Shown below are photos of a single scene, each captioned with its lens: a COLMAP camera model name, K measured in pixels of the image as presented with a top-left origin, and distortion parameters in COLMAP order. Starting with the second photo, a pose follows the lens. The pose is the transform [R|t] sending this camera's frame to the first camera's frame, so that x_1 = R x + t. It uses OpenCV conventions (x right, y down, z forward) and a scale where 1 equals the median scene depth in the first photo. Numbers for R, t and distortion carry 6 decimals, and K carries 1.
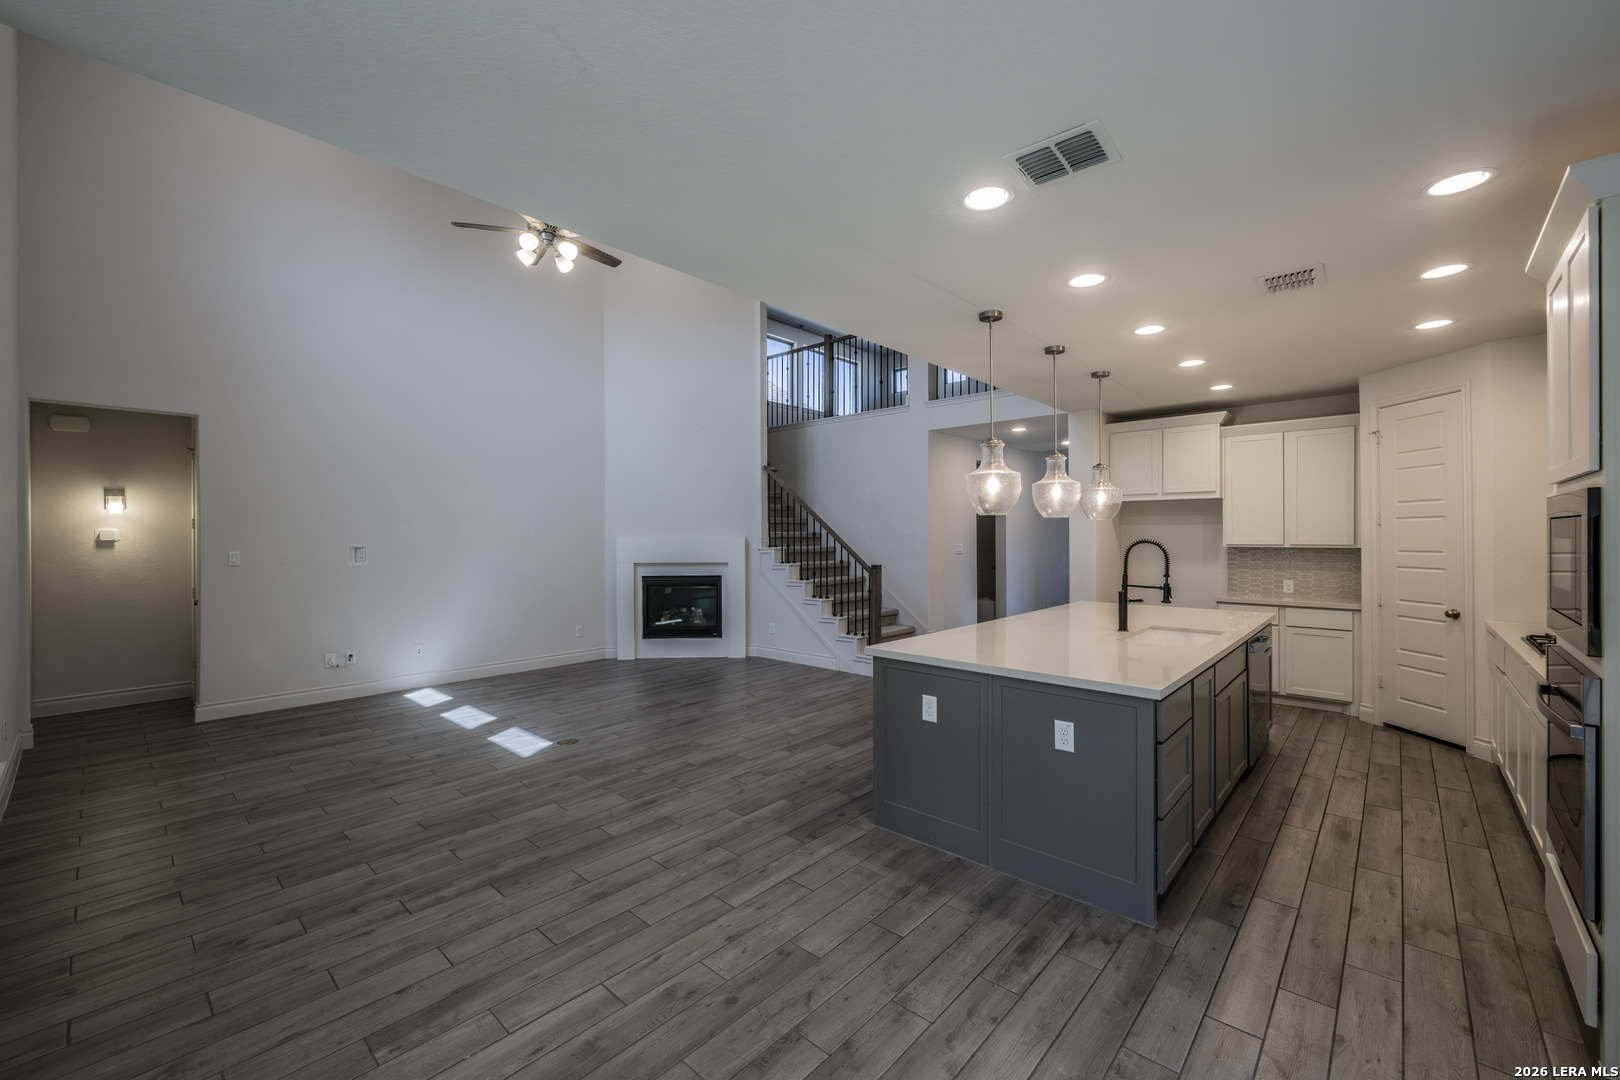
lens RADIAL K [[655.2, 0, 812.0], [0, 655.2, 534.4], [0, 0, 1]] dist [-0.000126, -0.000103]
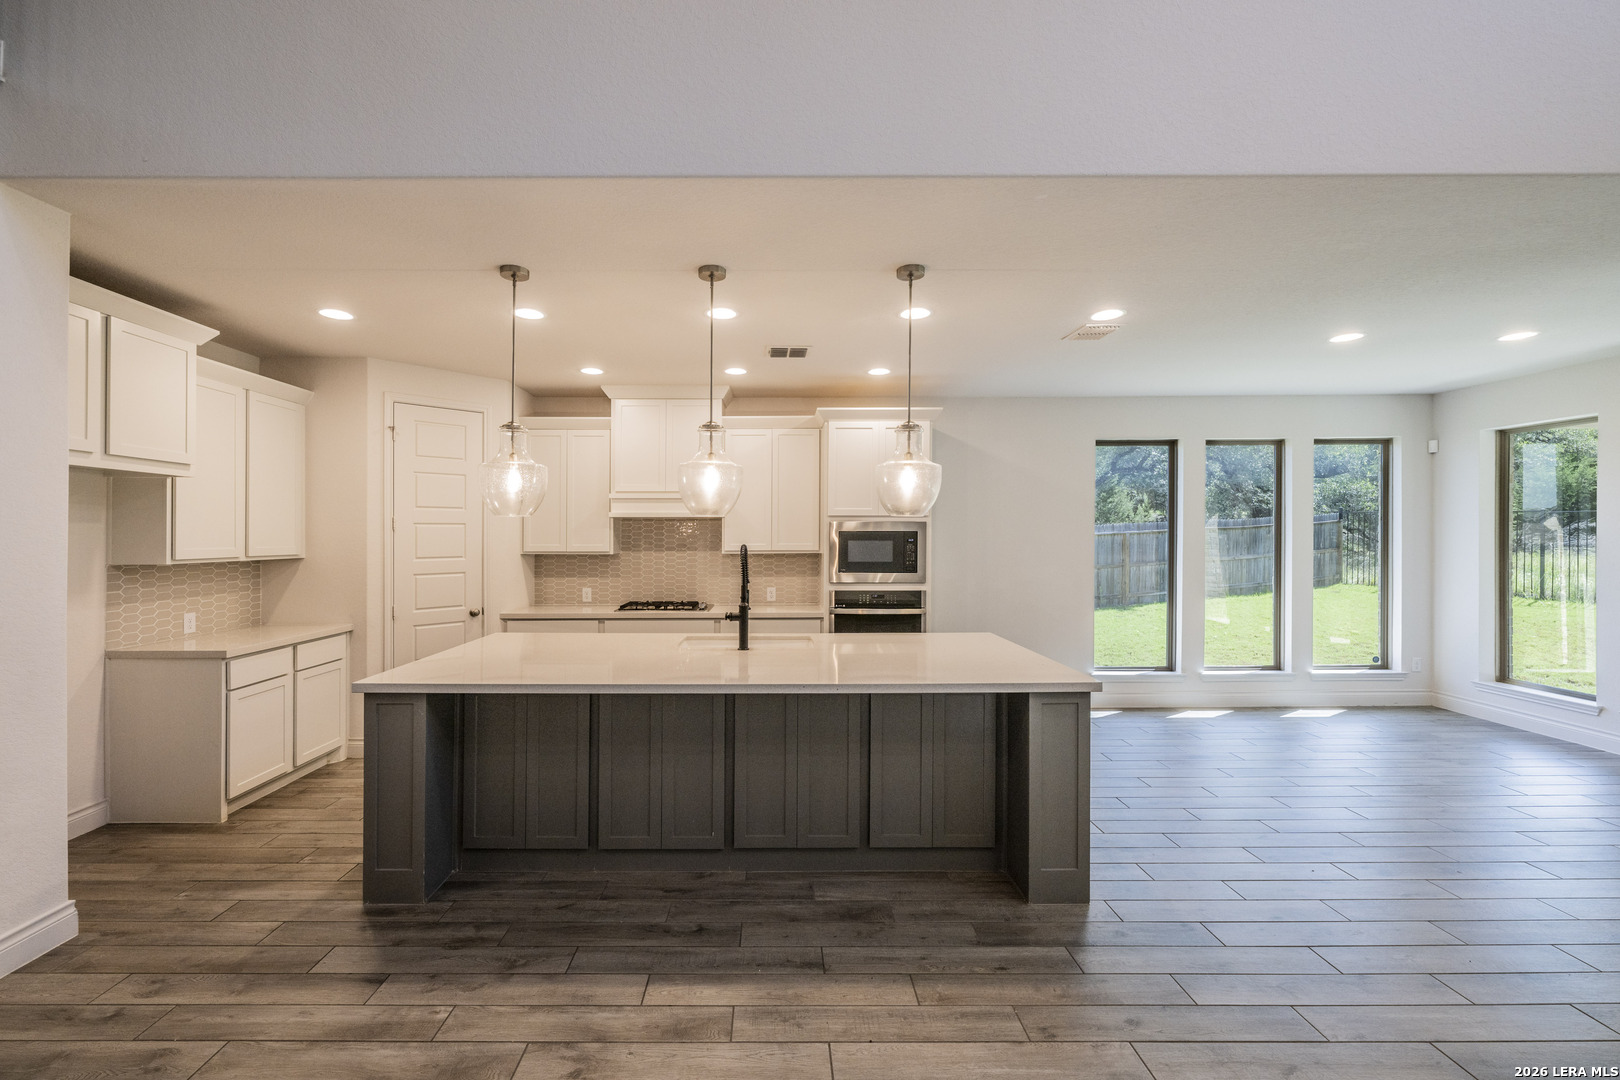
lens RADIAL K [[652.1, 0, 774.9], [0, 652.1, 541.3], [0, 0, 1]] dist [-0.001764, -0.000211]
pose [[-0.668010, -0.001110, 0.744151, -0.179498], [0.004013, 0.999979, 0.005094, -0.002259], [-0.744141, 0.006389, -0.667992, 1.355733]]
